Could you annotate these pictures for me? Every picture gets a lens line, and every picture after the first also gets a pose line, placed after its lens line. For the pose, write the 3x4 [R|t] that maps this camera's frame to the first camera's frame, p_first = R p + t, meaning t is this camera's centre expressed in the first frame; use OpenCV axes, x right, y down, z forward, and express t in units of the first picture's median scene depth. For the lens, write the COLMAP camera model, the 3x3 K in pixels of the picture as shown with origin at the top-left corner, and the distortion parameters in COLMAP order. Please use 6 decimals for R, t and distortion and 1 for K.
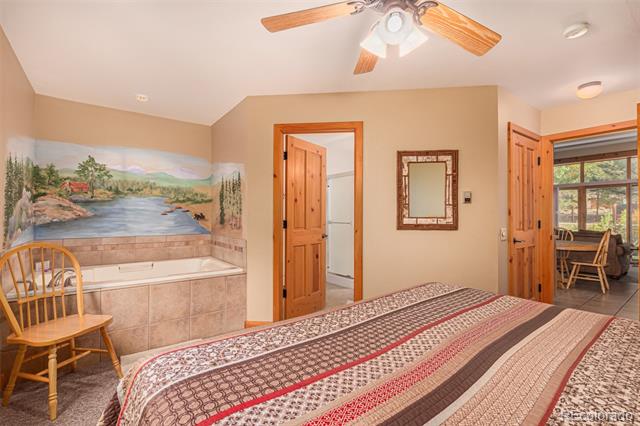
lens RADIAL K [[296.1, 0, 323.5], [0, 296.1, 213.2], [0, 0, 1]] dist [0.007670, -0.002789]
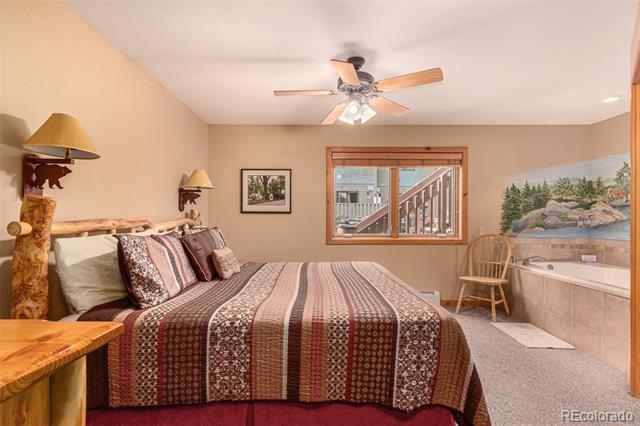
lens RADIAL K [[296.1, 0, 318.9], [0, 296.1, 215.8], [0, 0, 1]] dist [0.007670, -0.002789]
pose [[-0.607383, -0.014590, -0.794275, 0.729549], [0.001208, 0.999813, -0.019289, 0.015822], [0.794408, -0.012675, -0.607252, 0.803724]]
